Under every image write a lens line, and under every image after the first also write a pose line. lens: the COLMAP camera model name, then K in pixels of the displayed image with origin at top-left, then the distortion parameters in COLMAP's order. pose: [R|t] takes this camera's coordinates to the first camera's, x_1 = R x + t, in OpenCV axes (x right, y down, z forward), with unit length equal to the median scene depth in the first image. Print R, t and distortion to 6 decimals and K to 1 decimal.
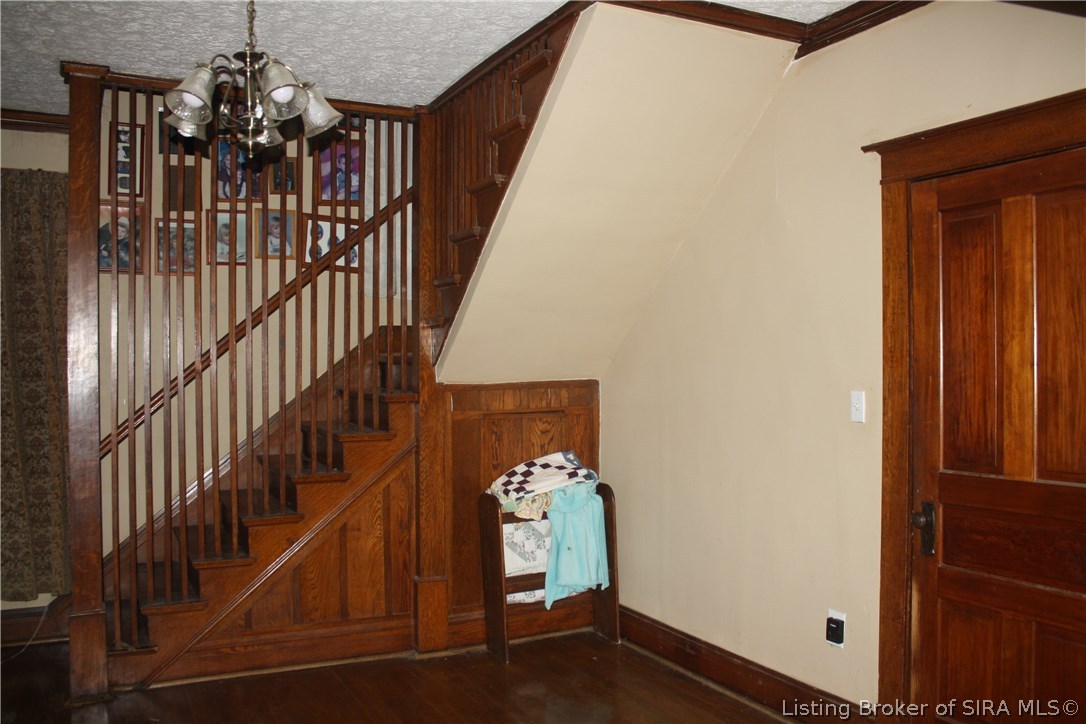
lens RADIAL K [[931.4, 0, 547.5], [0, 931.4, 378.3], [0, 0, 1]] dist [-0.161155, 0.146024]
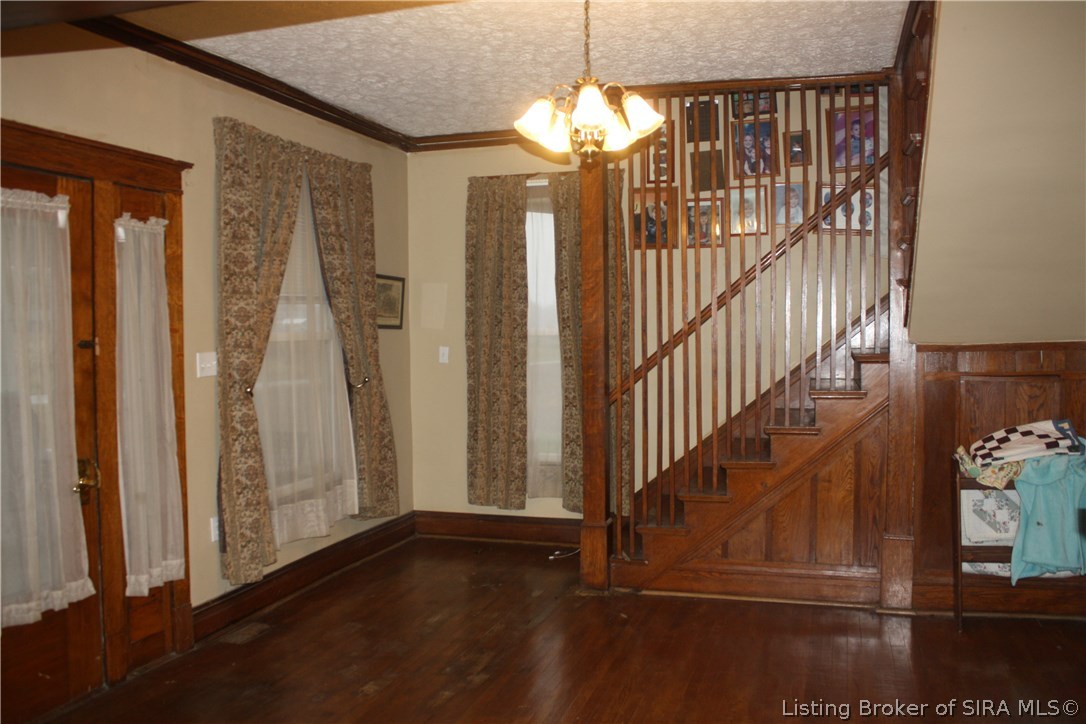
lens RADIAL K [[931.4, 0, 547.5], [0, 931.4, 378.3], [0, 0, 1]] dist [-0.161155, 0.146024]
pose [[0.721567, 0.031352, -0.691634, 0.283170], [-0.000384, 0.998992, 0.044884, -0.001280], [0.692345, -0.032121, 0.720852, 0.019366]]
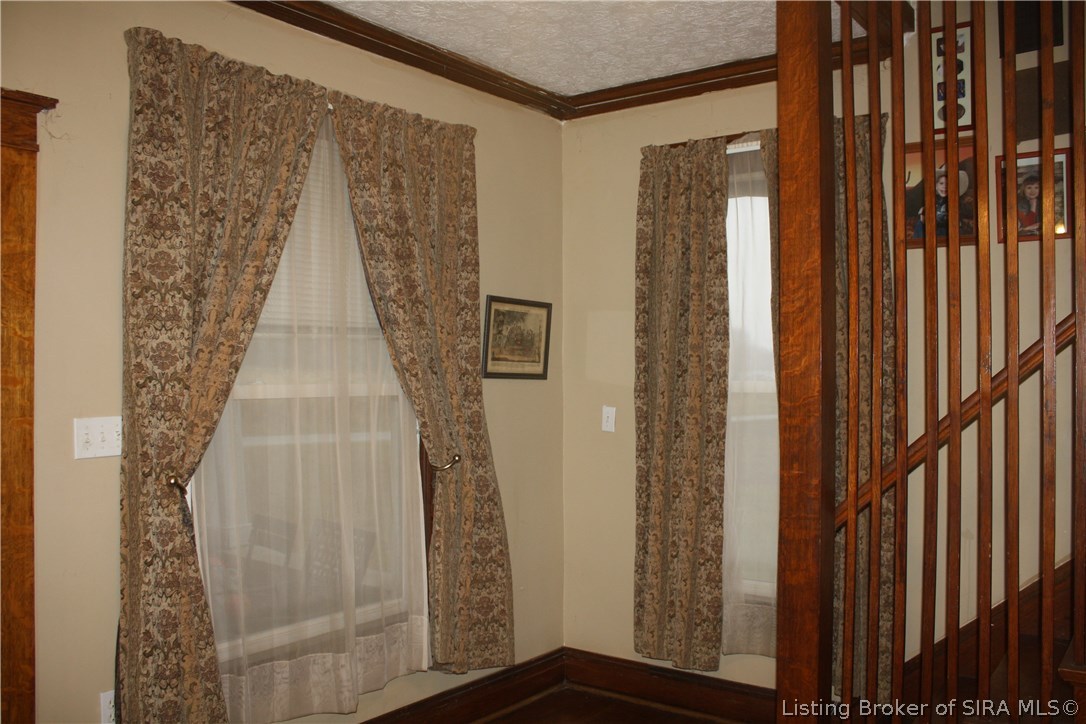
lens RADIAL K [[931.4, 0, 547.5], [0, 931.4, 378.3], [0, 0, 1]] dist [-0.161155, 0.146024]
pose [[0.445264, 0.005791, -0.895380, 0.001225], [-0.013559, 0.999908, -0.000275, -0.013293], [0.895296, 0.012263, 0.445302, 0.456863]]
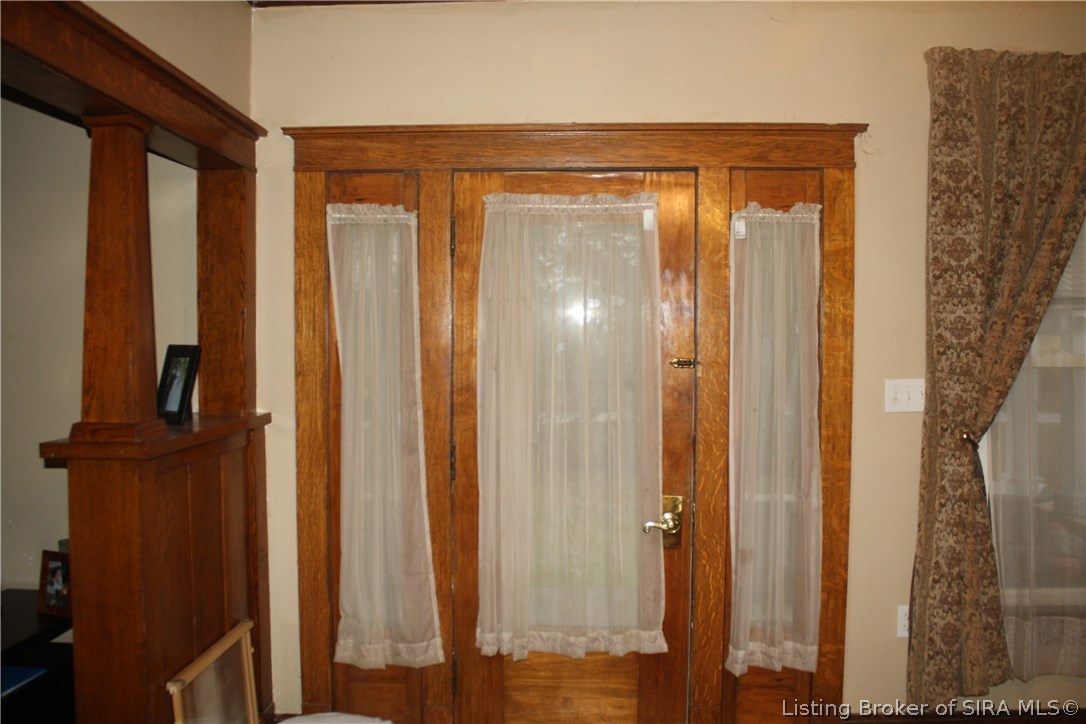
lens RADIAL K [[931.4, 0, 547.5], [0, 931.4, 378.3], [0, 0, 1]] dist [-0.161155, 0.146024]
pose [[-0.472950, 0.034815, -0.880401, 0.106300], [-0.010883, 0.998912, 0.045347, -0.014250], [0.881022, 0.031028, -0.472056, 0.543406]]
